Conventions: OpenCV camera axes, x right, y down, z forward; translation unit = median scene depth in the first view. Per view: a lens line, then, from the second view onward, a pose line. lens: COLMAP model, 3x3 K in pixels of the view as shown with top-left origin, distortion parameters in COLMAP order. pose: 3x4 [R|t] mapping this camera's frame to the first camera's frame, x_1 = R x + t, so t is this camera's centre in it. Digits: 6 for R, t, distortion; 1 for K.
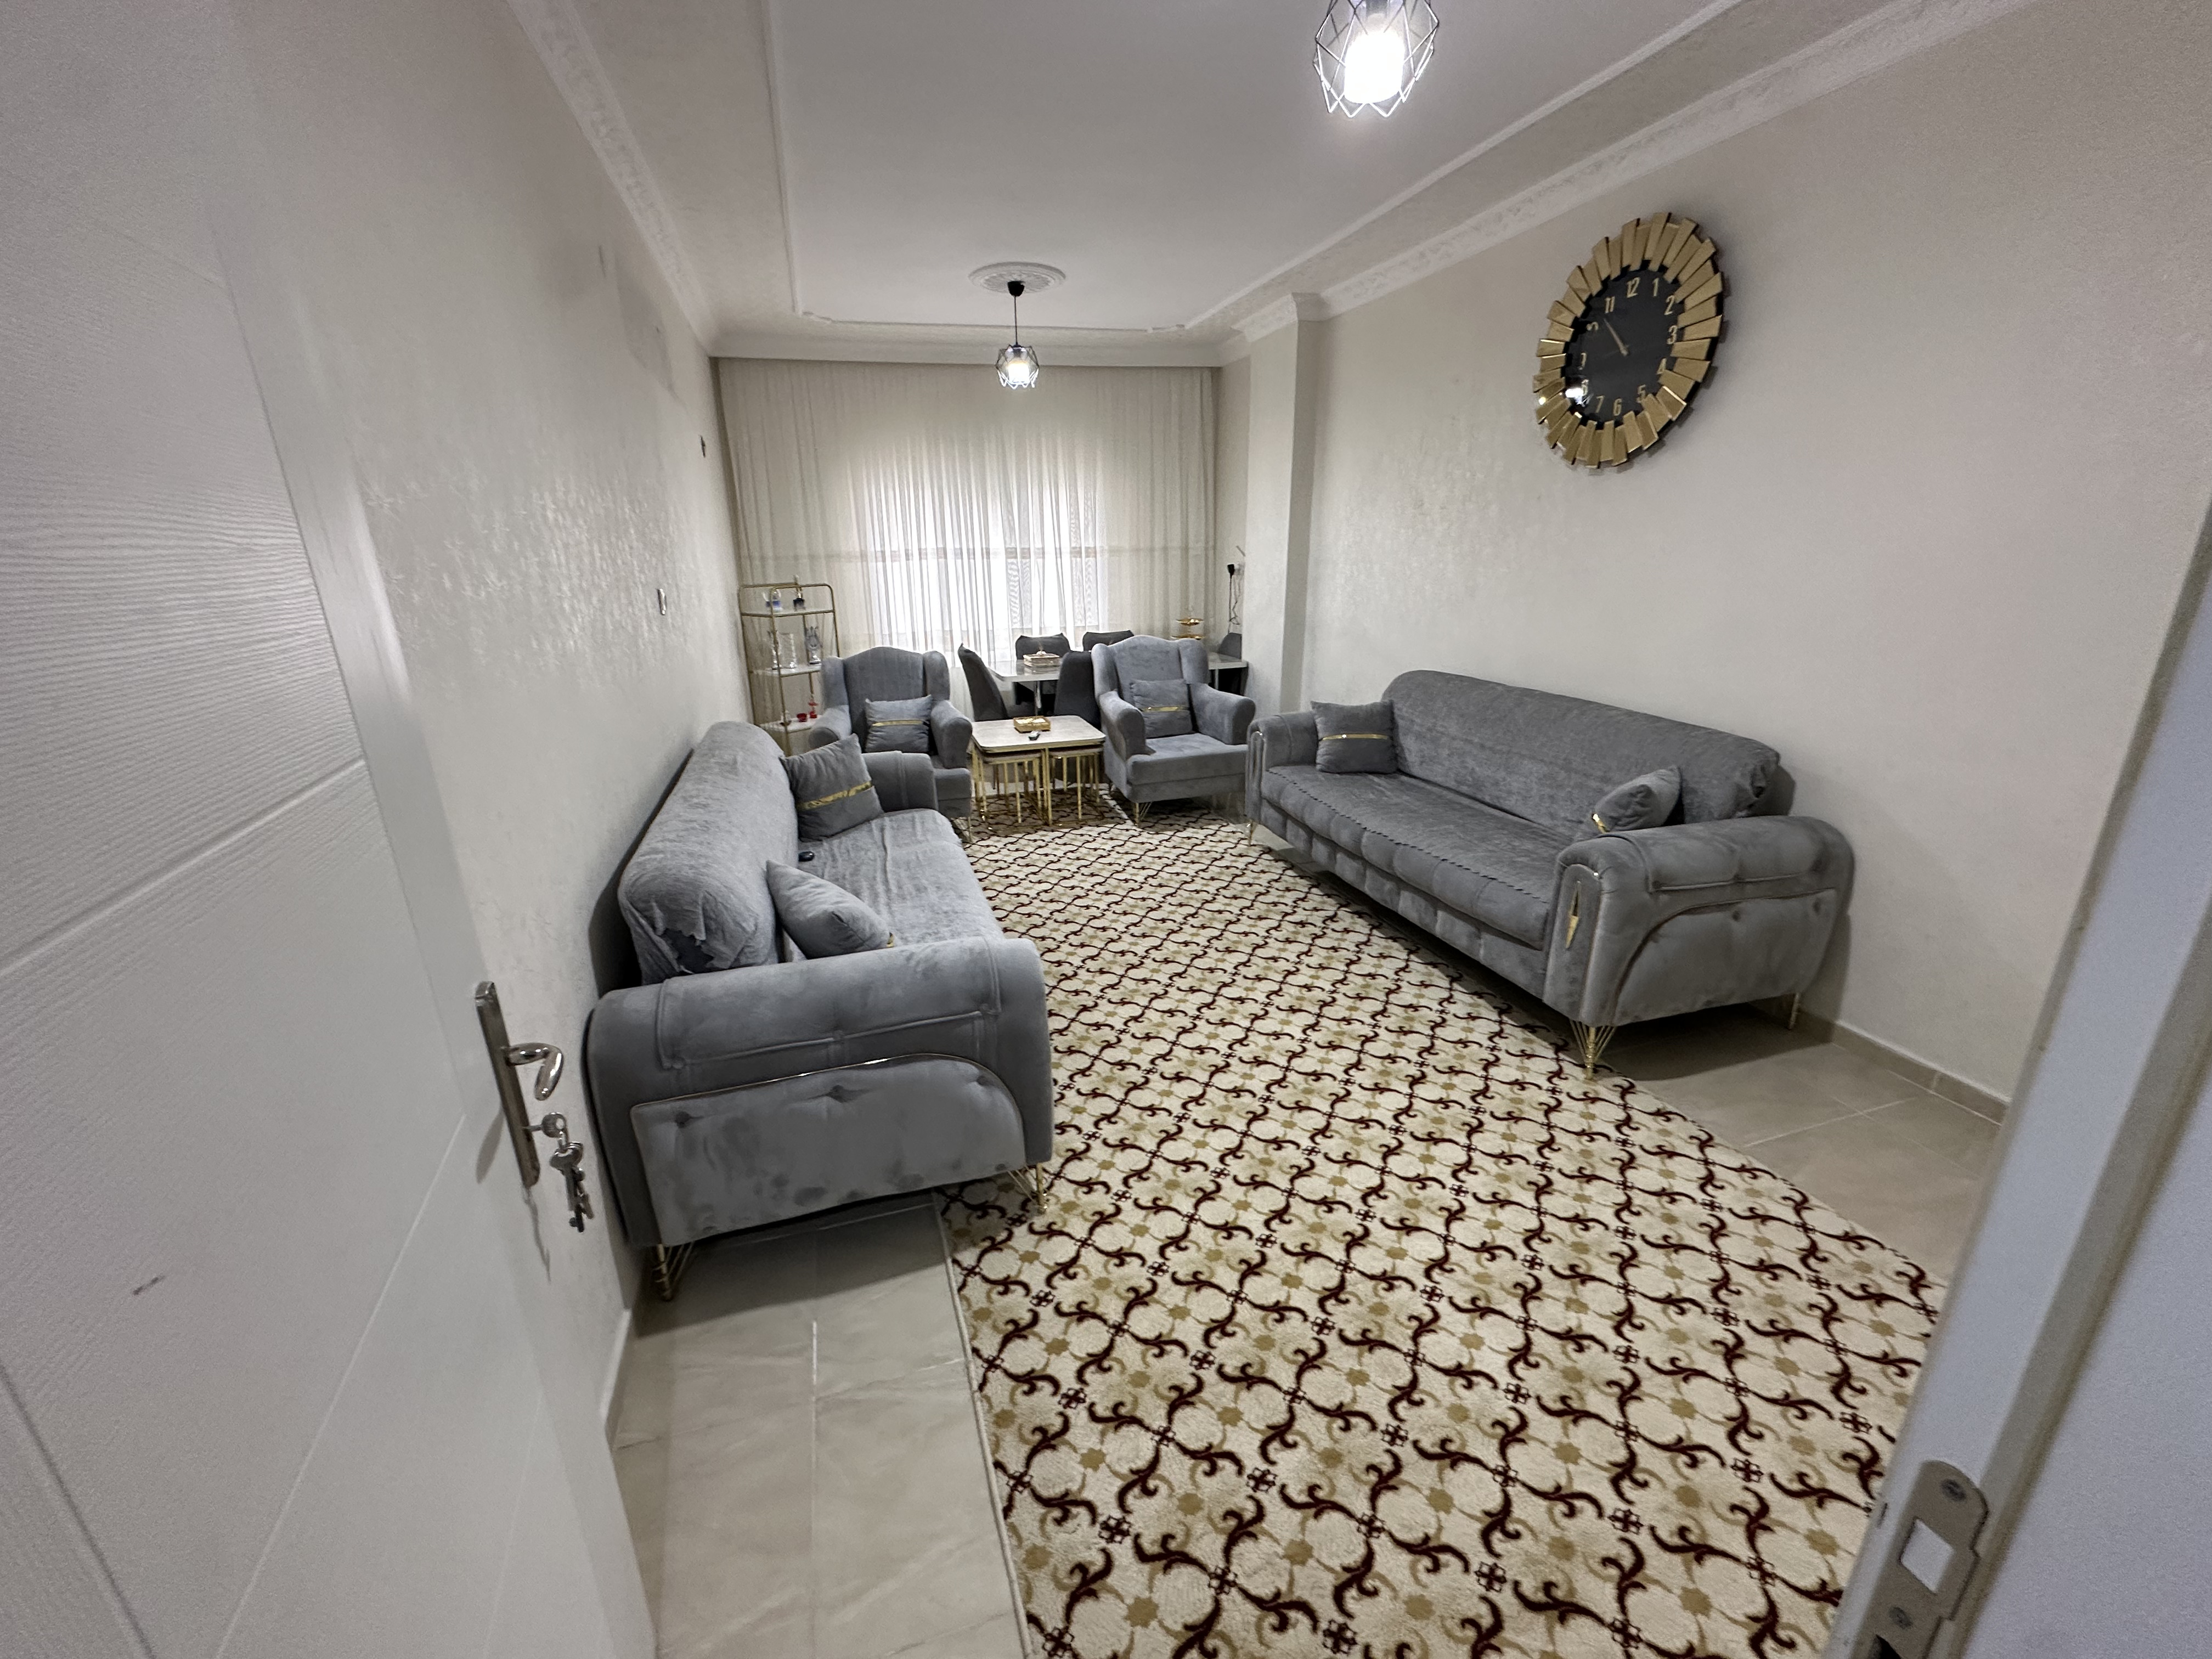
lens RADIAL K [[884.0, 0, 1102.7], [0, 884.0, 847.5], [0, 0, 1]] dist [-0.006501, 0.001566]
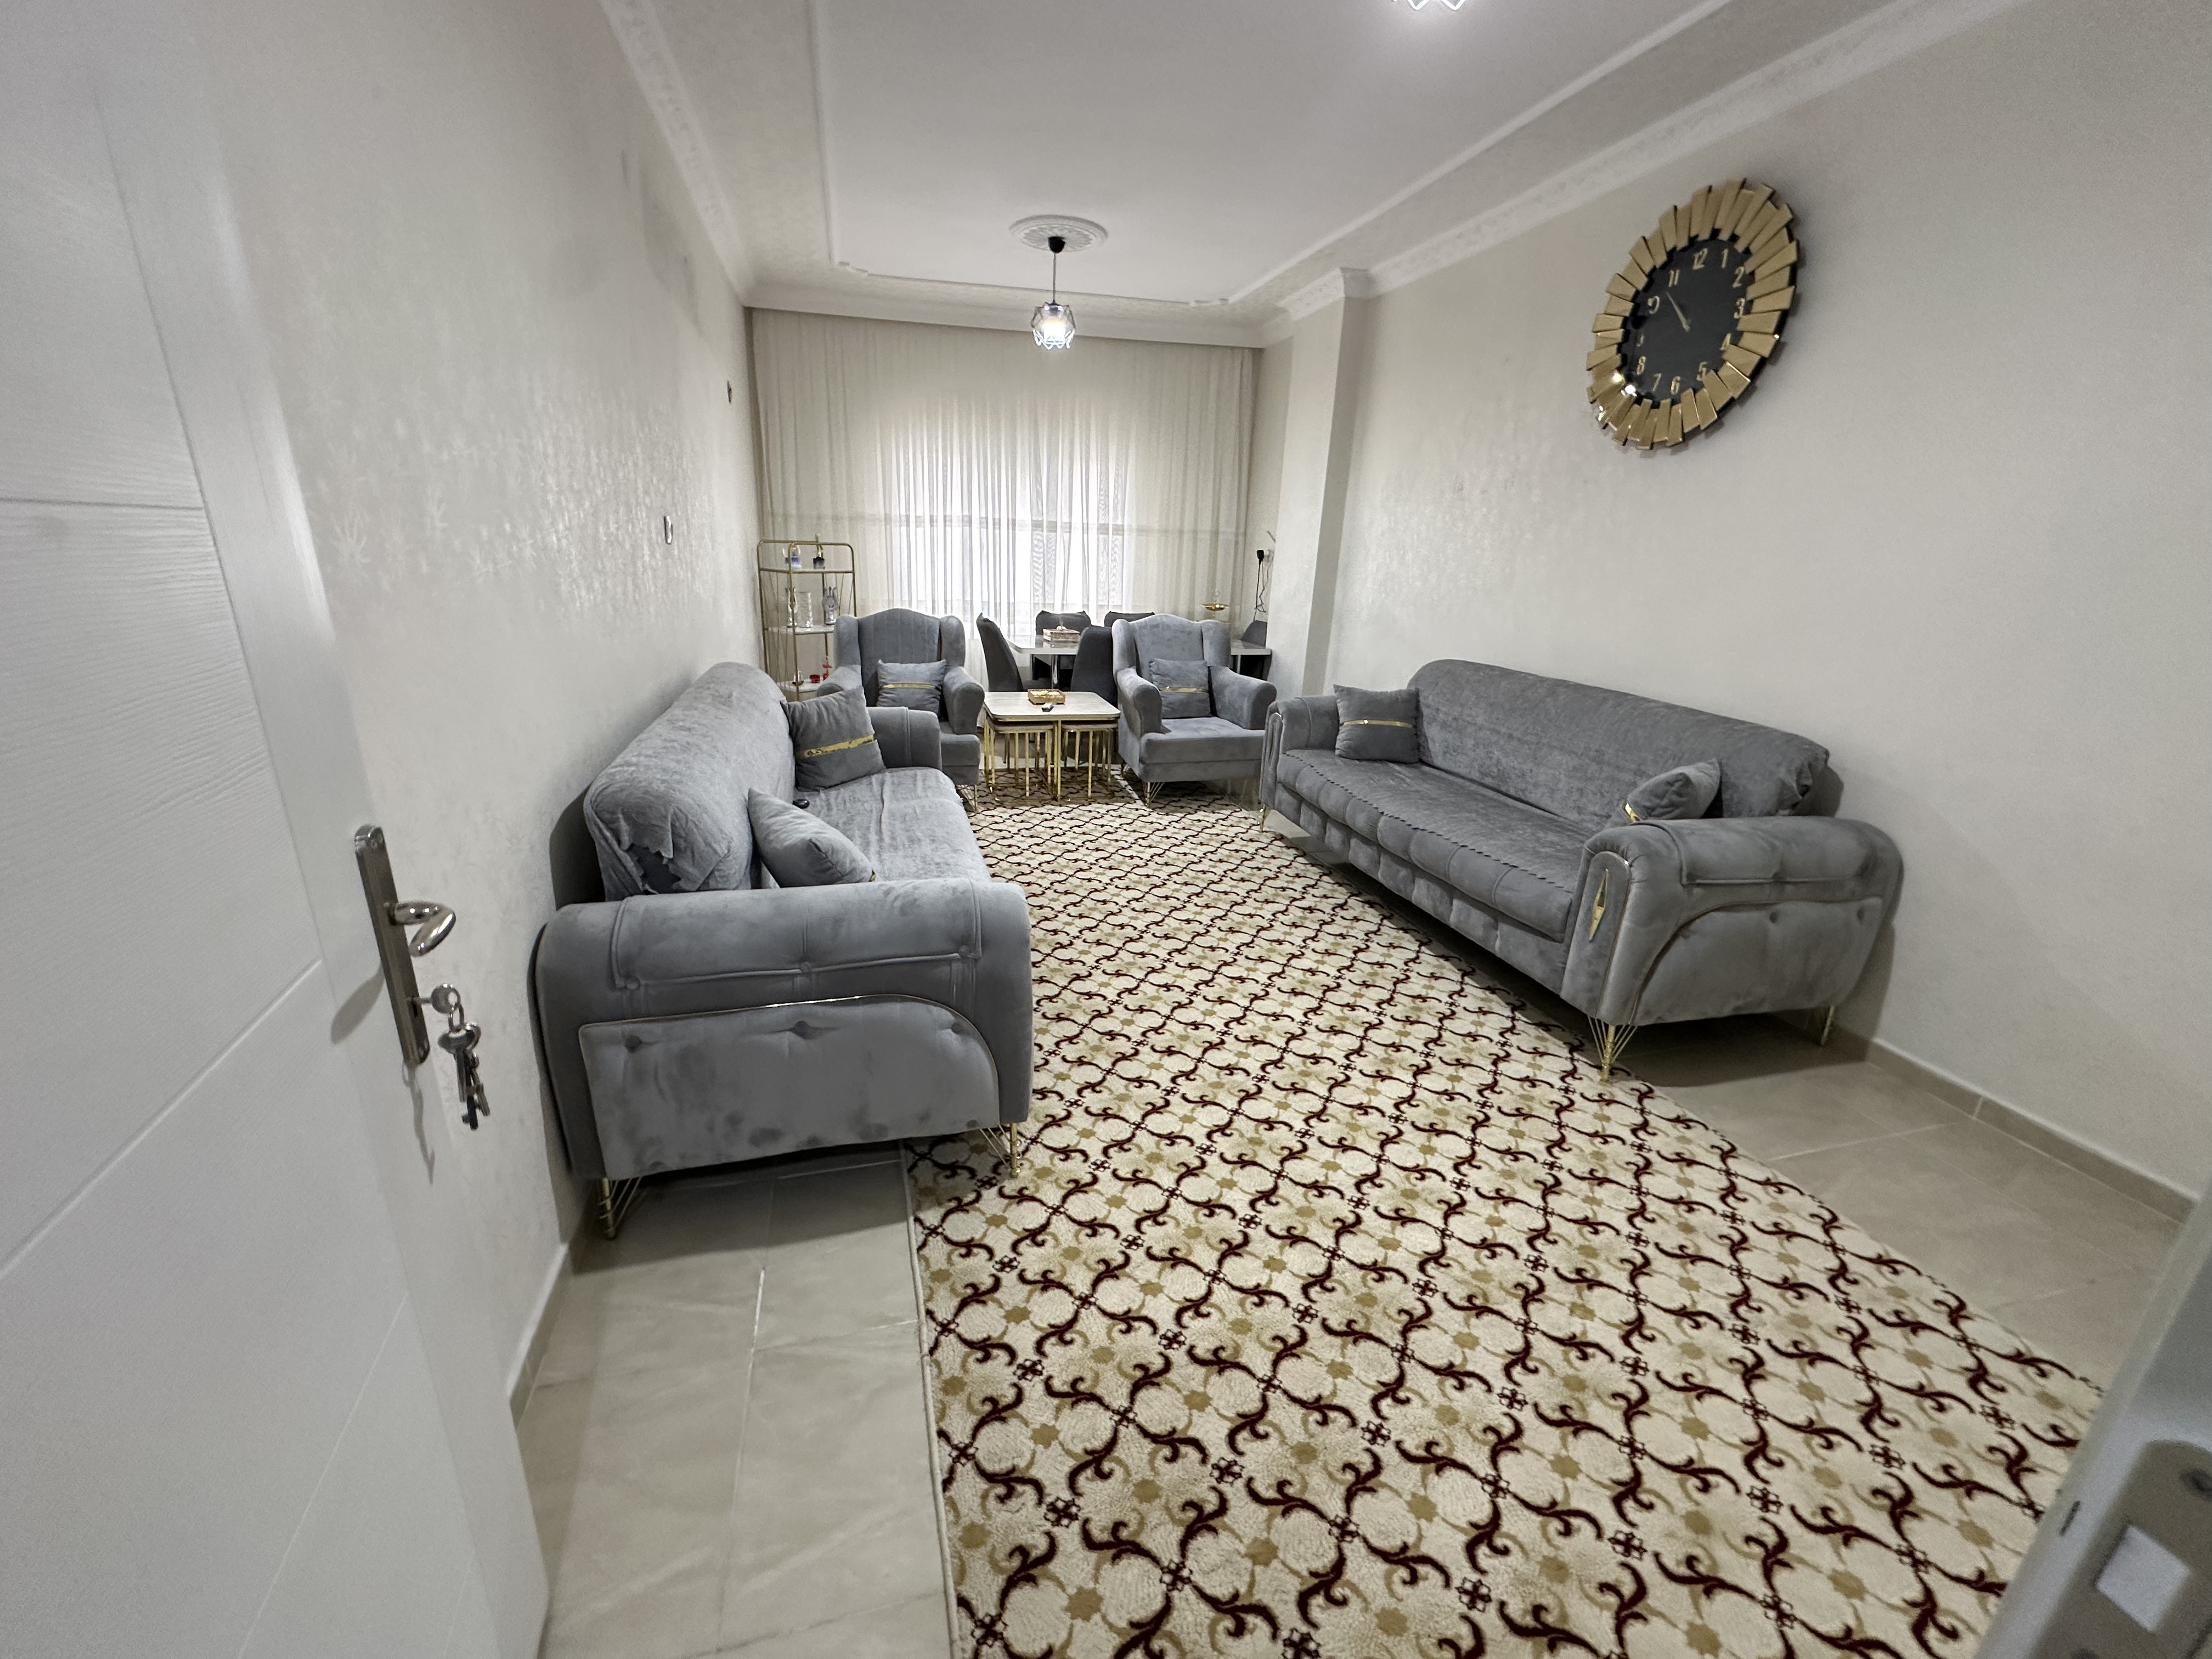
lens RADIAL K [[884.0, 0, 1101.6], [0, 884.0, 846.9], [0, 0, 1]] dist [-0.006501, 0.001566]
pose [[0.997931, 0.062219, -0.016213, 0.018075], [-0.062225, 0.998062, 0.000132, 0.057523], [0.016190, 0.000877, 0.999869, 0.060343]]
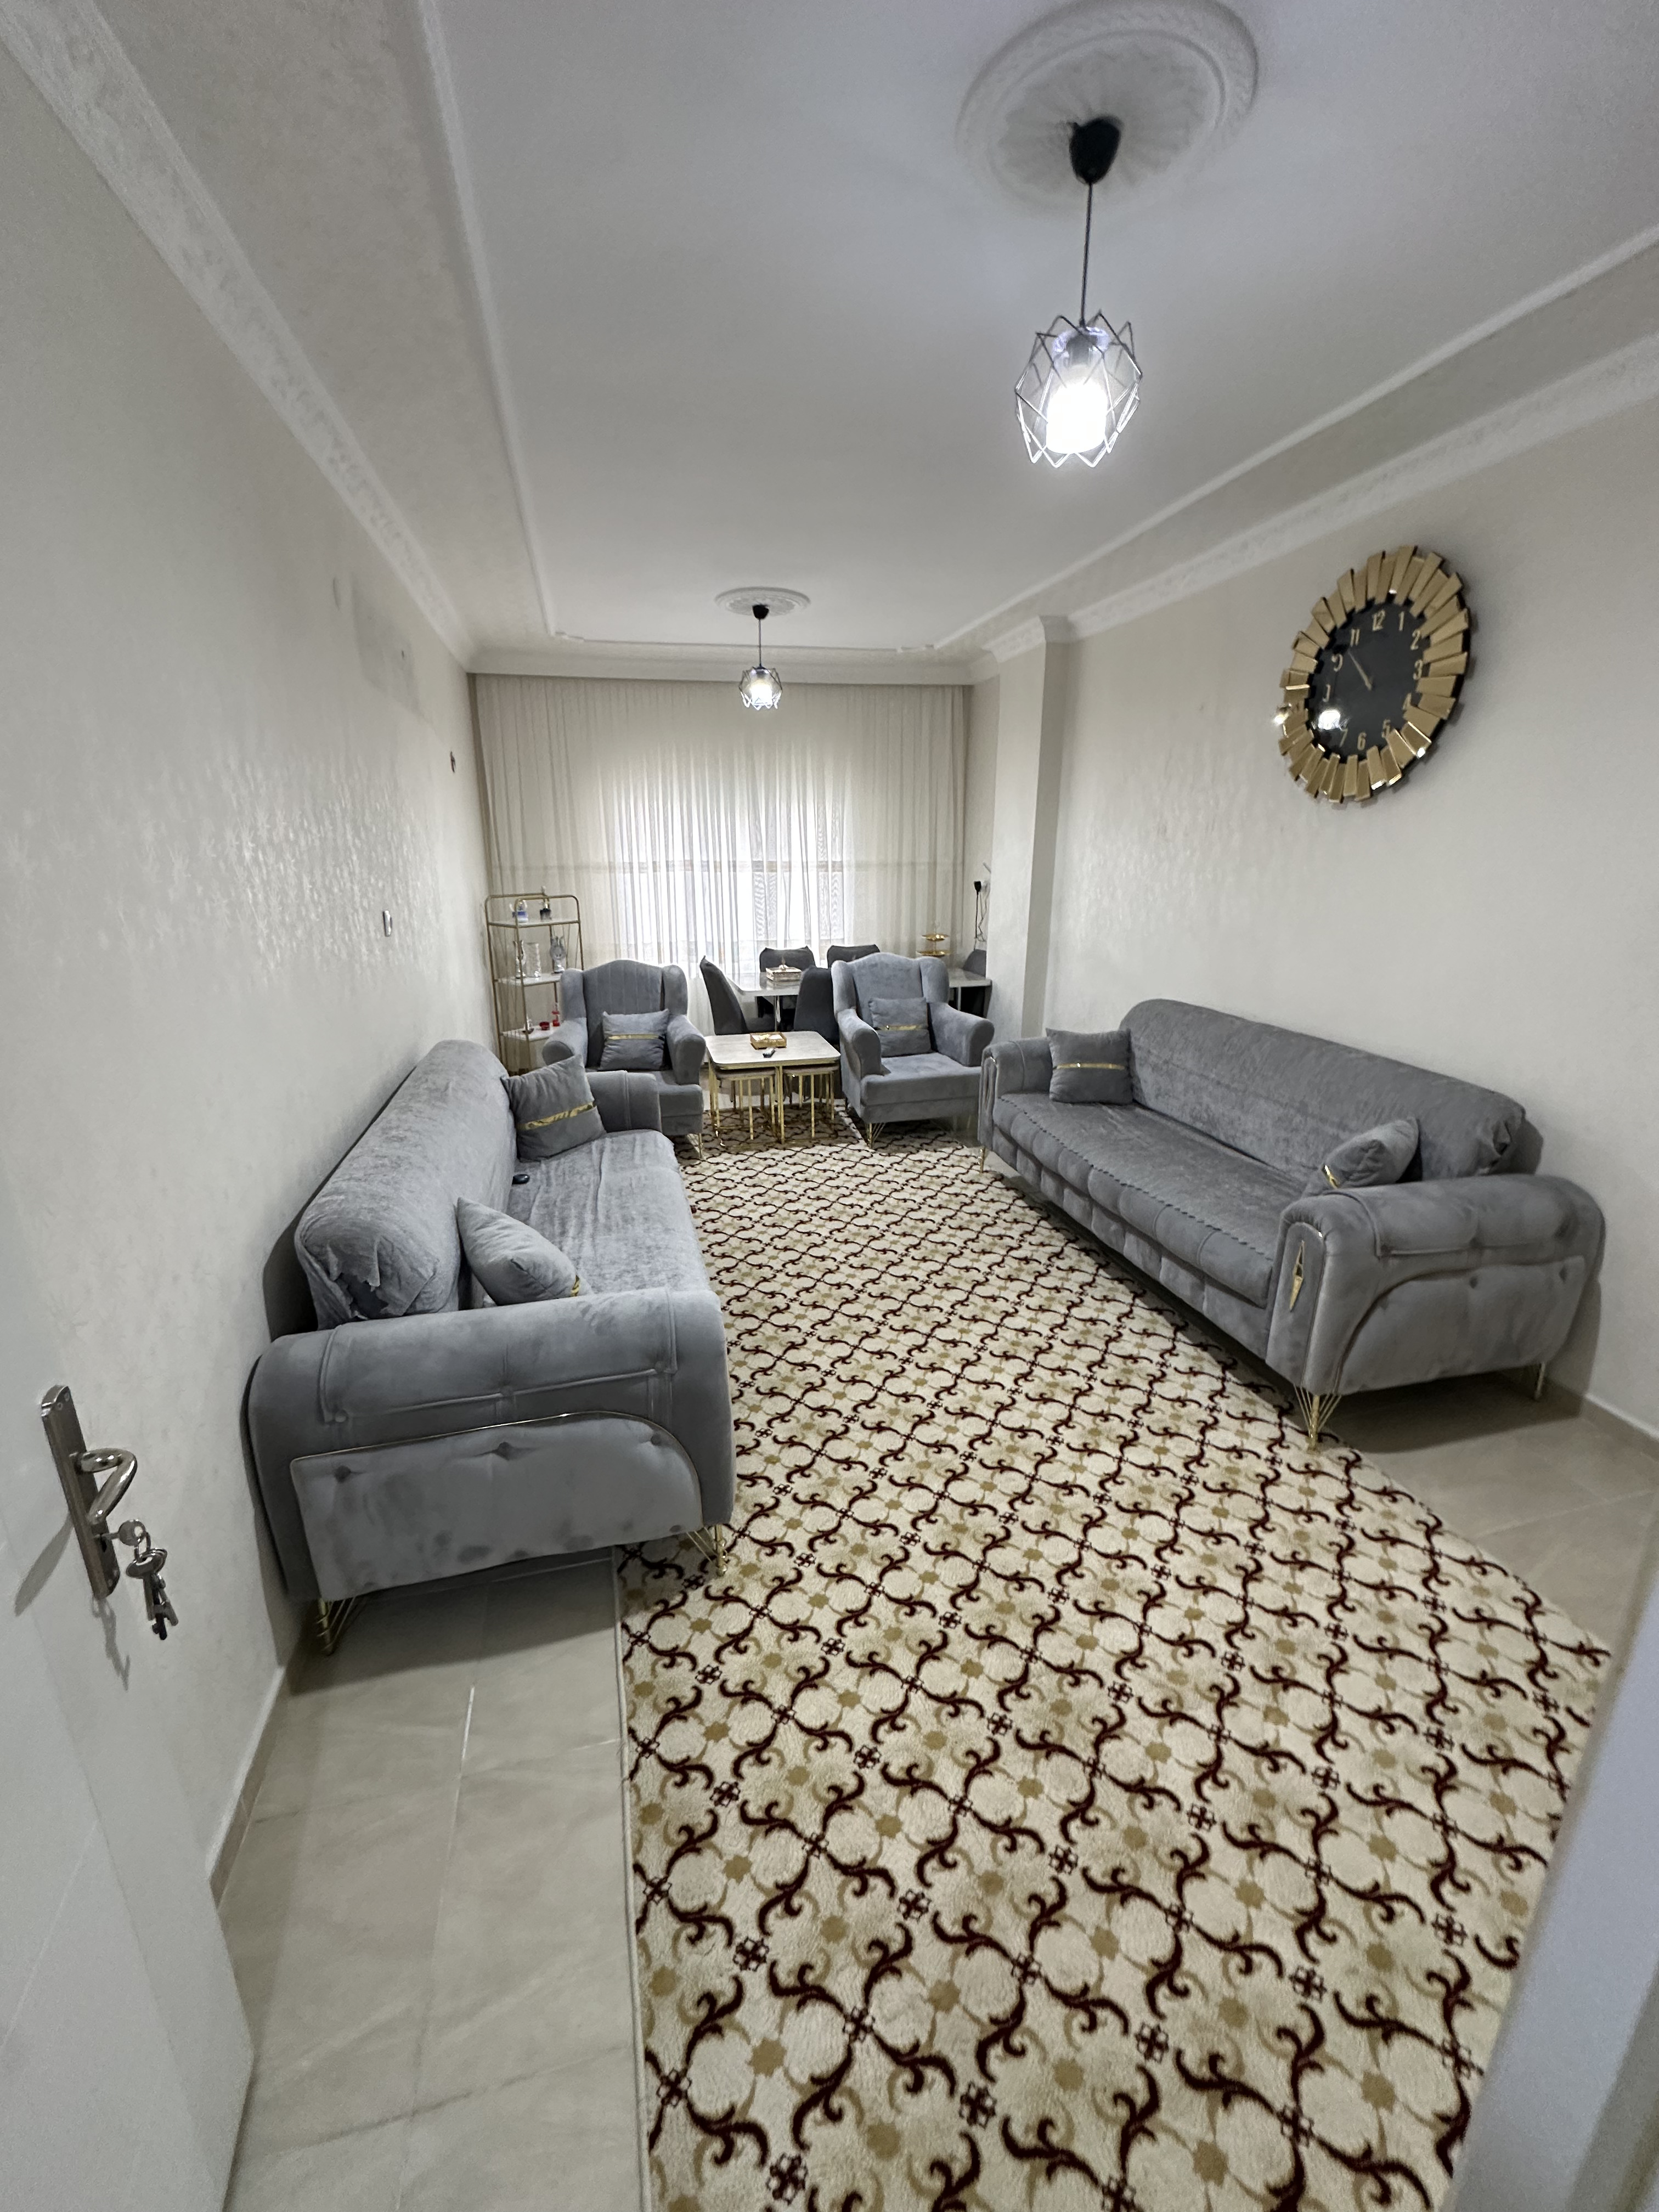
lens RADIAL K [[884.0, 0, 826.3], [0, 884.0, 1121.2], [0, 0, 1]] dist [-0.006501, 0.001566]
pose [[0.998780, 0.027715, -0.040869, 0.073688], [-0.028853, 0.999204, -0.027542, -0.059245], [0.040073, 0.028688, 0.998785, 0.030342]]
